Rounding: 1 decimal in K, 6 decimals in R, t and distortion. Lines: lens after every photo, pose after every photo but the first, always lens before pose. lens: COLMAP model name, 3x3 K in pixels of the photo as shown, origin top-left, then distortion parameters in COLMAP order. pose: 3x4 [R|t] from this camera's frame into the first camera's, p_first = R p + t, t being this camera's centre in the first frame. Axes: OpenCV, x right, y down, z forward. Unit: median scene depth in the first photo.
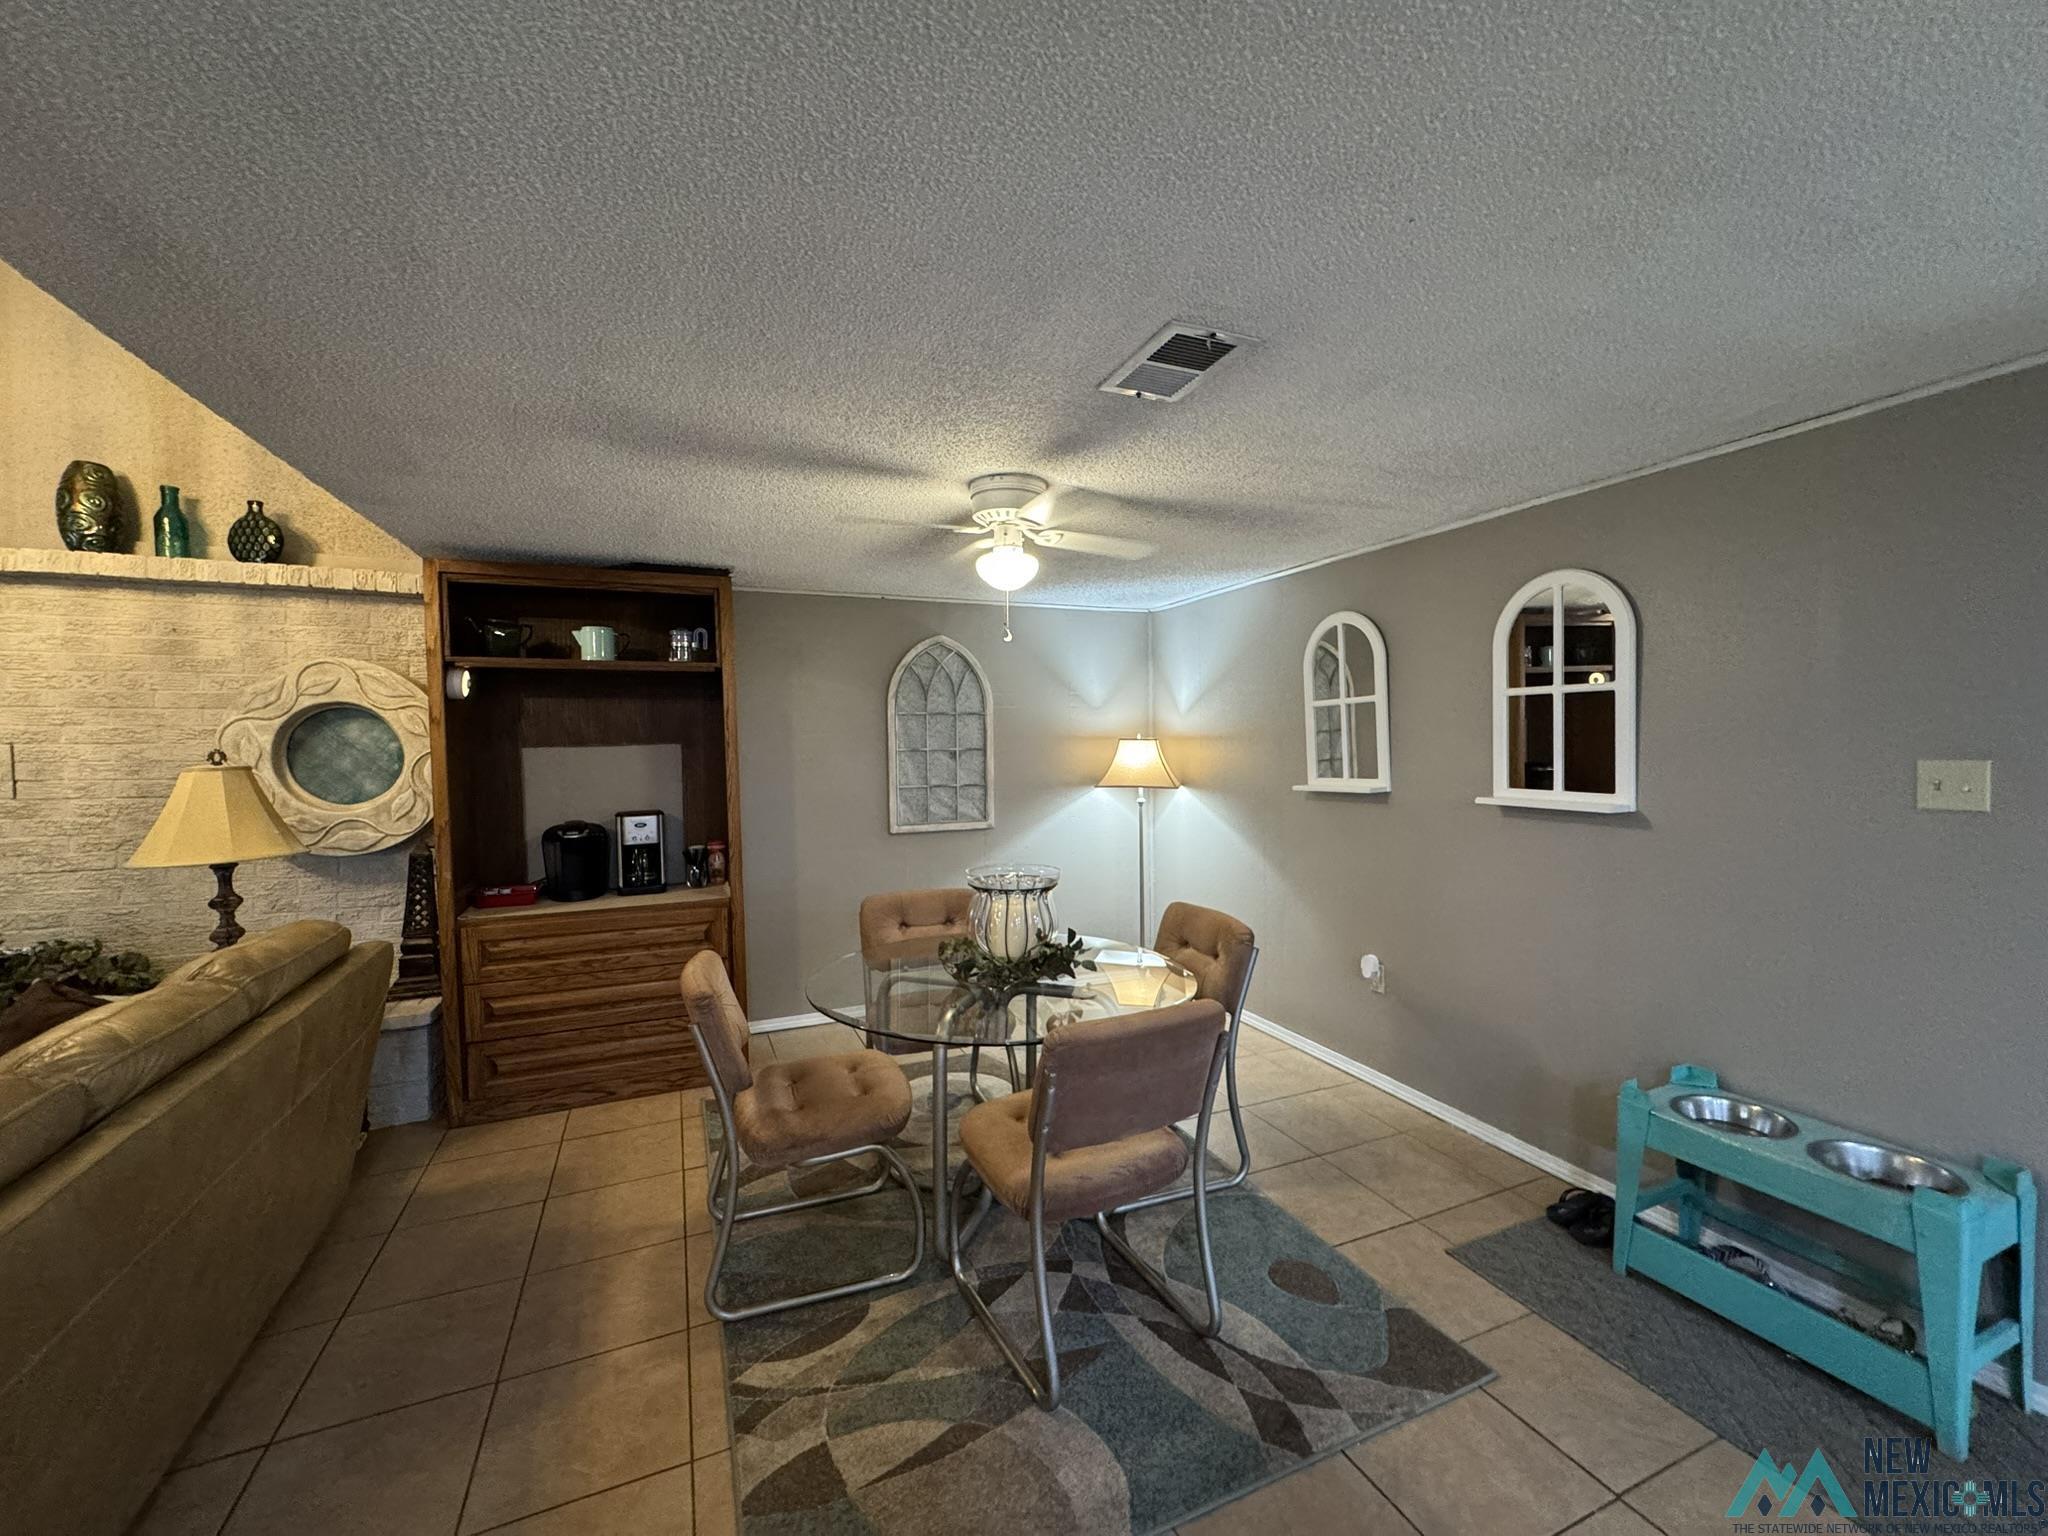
lens RADIAL K [[814.3, 0, 1024.0], [0, 814.3, 768.0], [0, 0, 1]] dist [-0.001078, 0.000027]
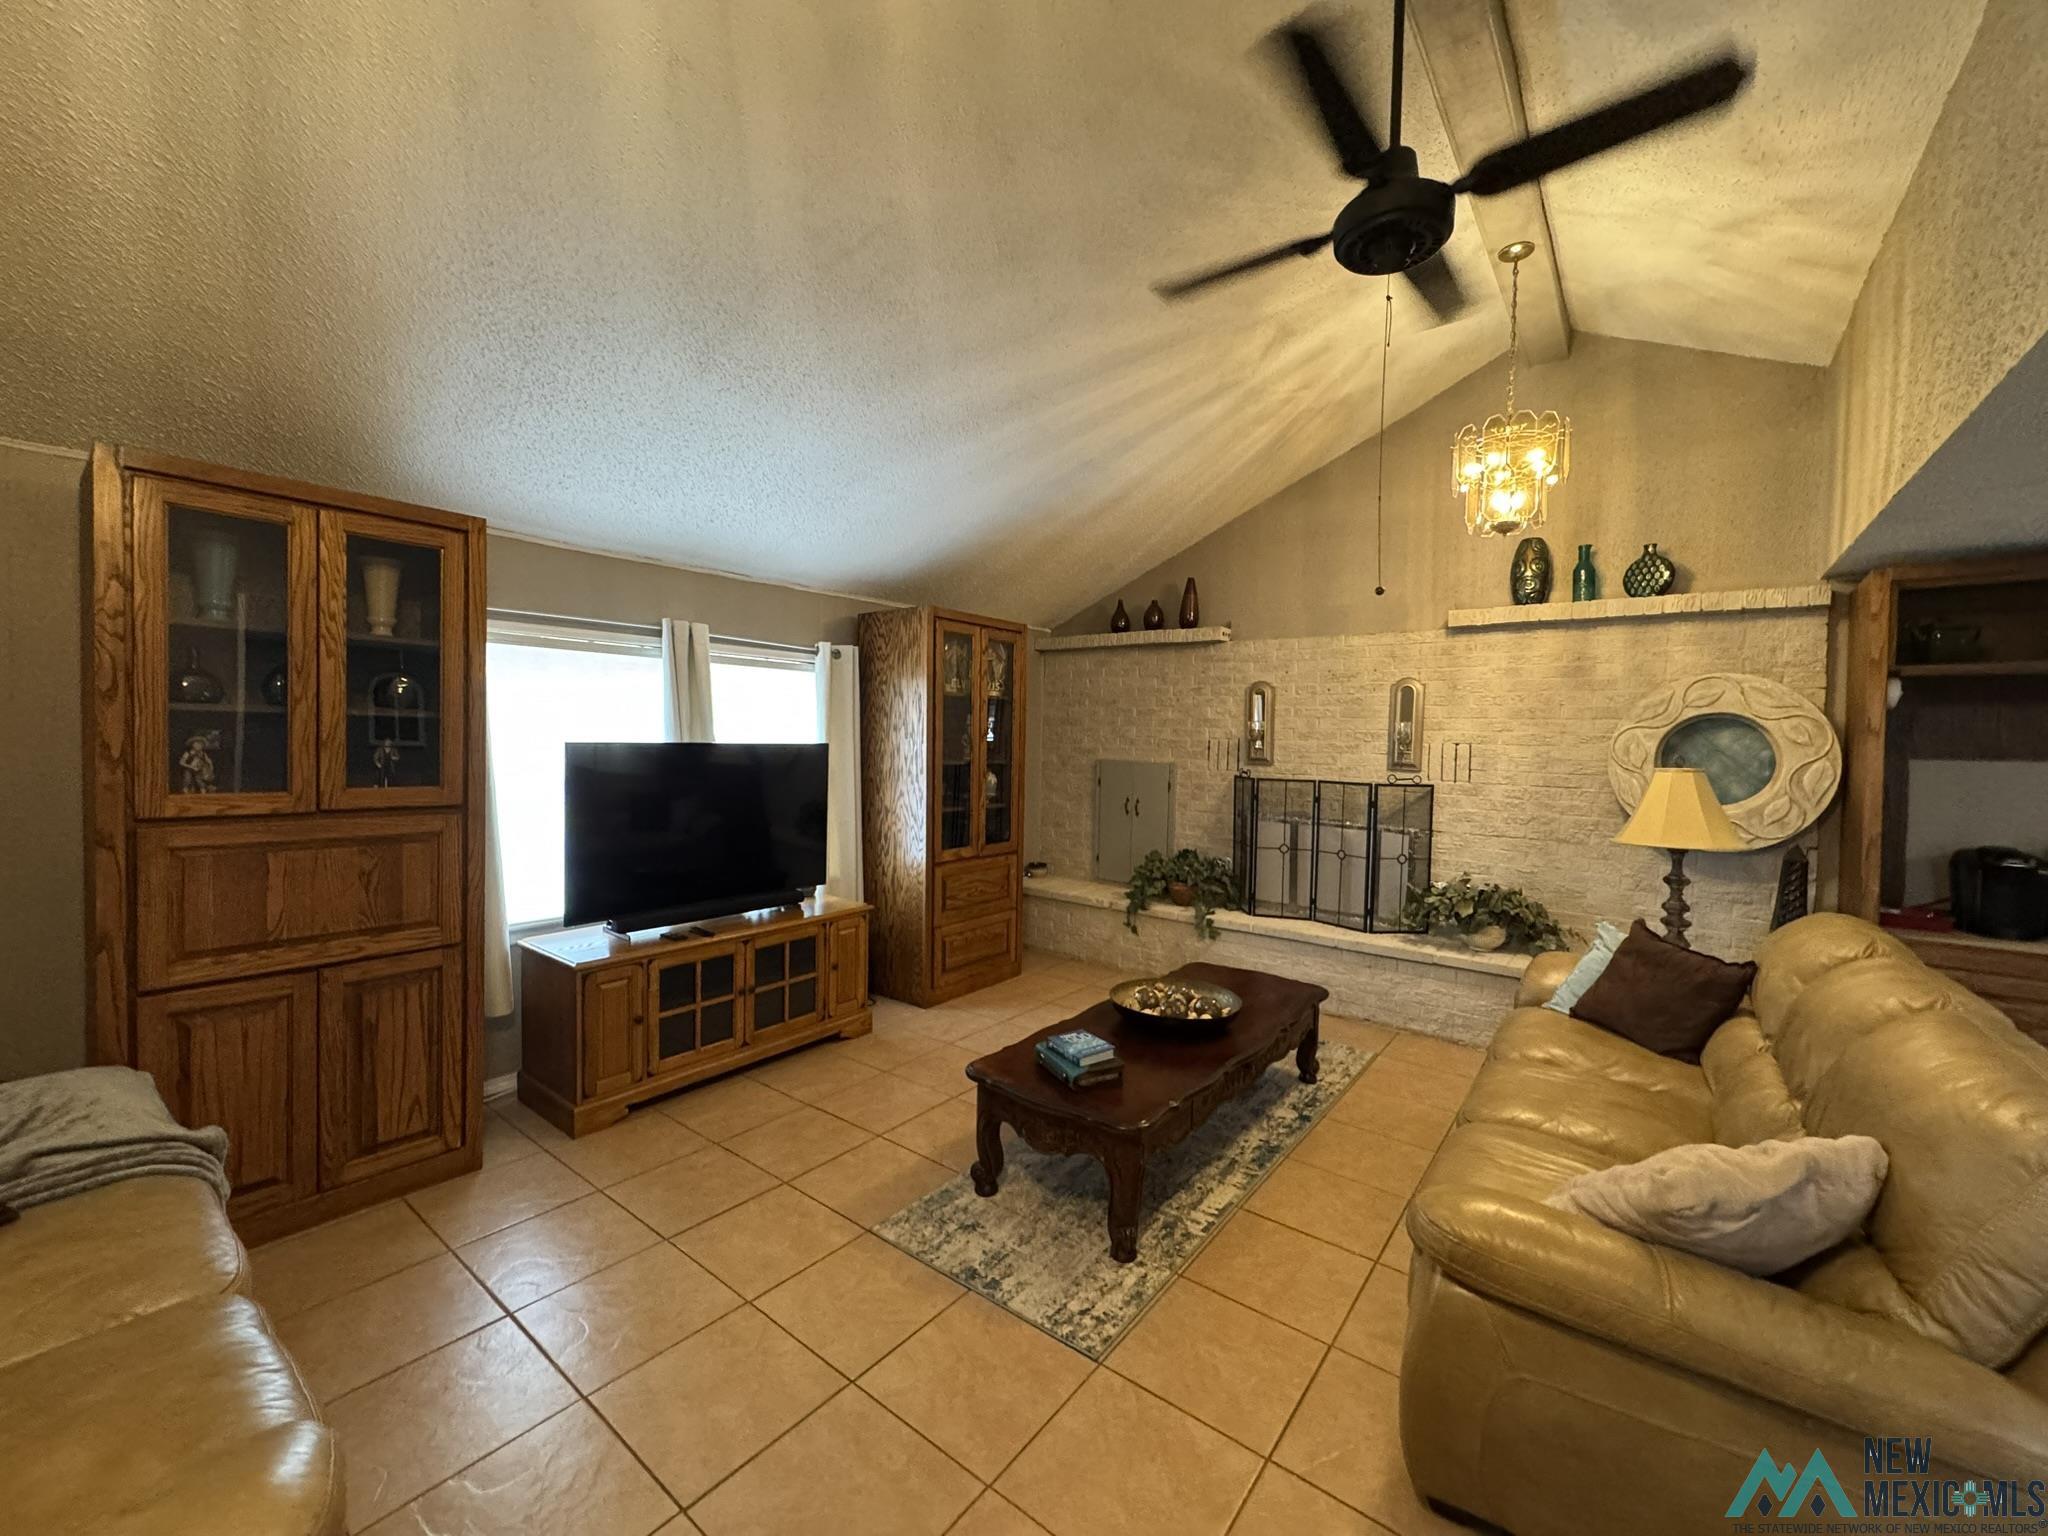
lens RADIAL K [[814.3, 0, 1024.0], [0, 814.3, 768.0], [0, 0, 1]] dist [-0.001078, 0.000027]
pose [[0.479405, 0.050964, -0.876113, -0.326266], [-0.053688, 0.998146, 0.028684, 0.013196], [0.875950, 0.033285, 0.481253, -0.364067]]
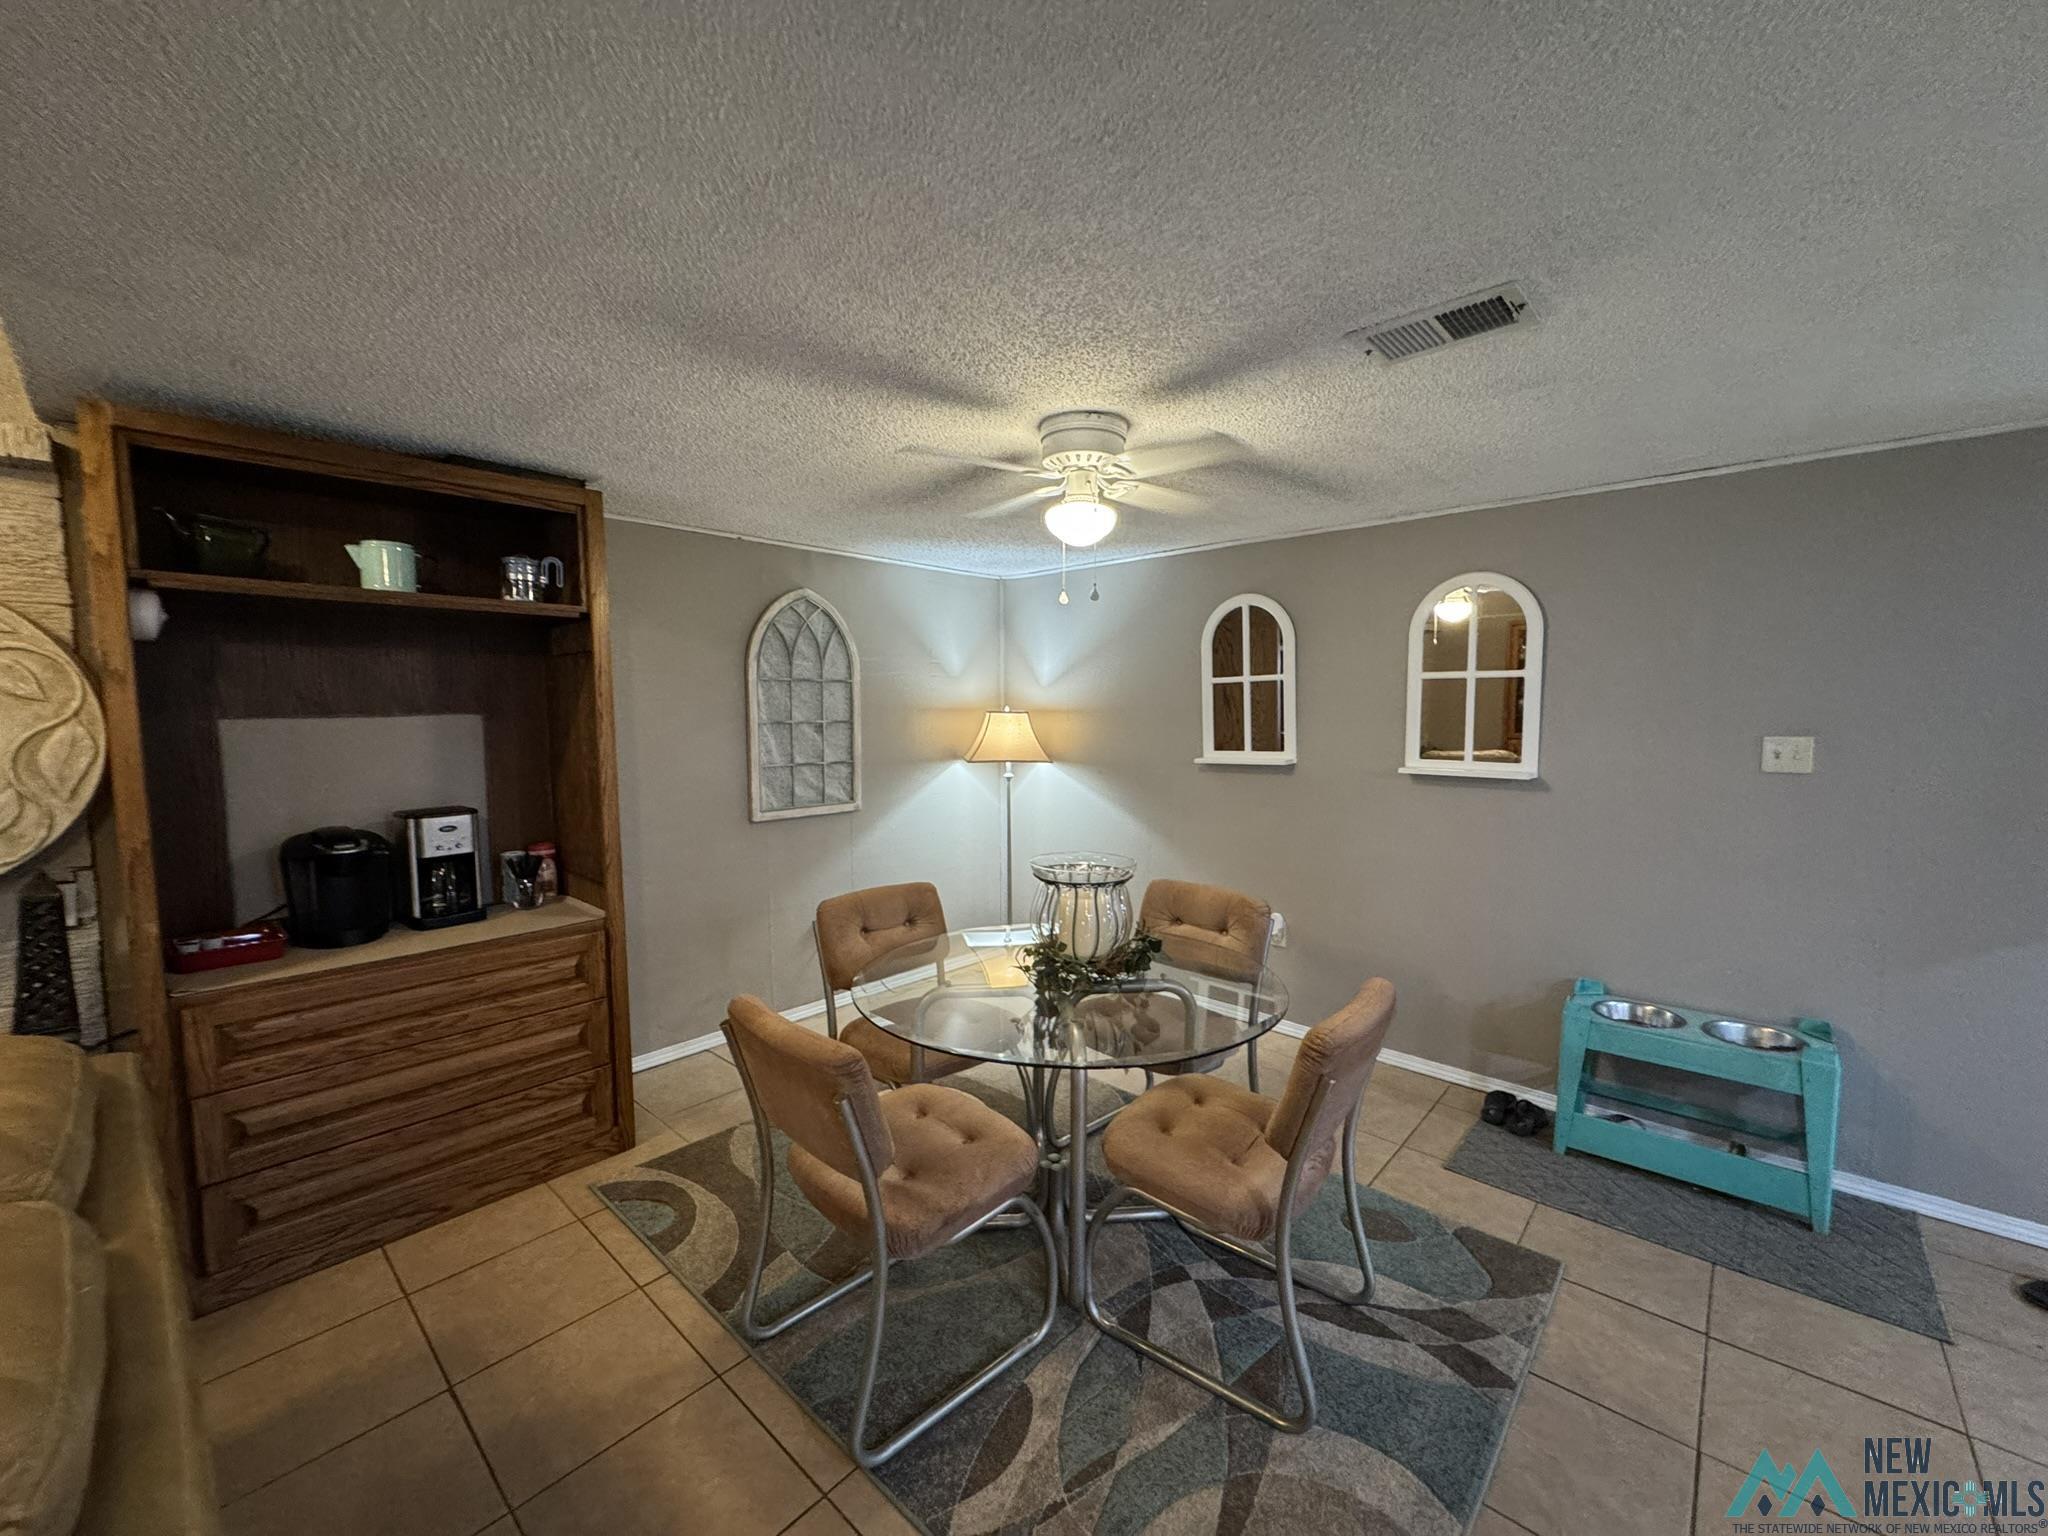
lens RADIAL K [[814.3, 0, 1024.0], [0, 814.3, 768.0], [0, 0, 1]] dist [-0.001078, 0.000027]
pose [[0.909507, -0.021103, 0.415152, -0.341564], [0.005164, 0.999207, 0.039480, -0.009517], [-0.415656, -0.033764, 0.908895, 0.162359]]
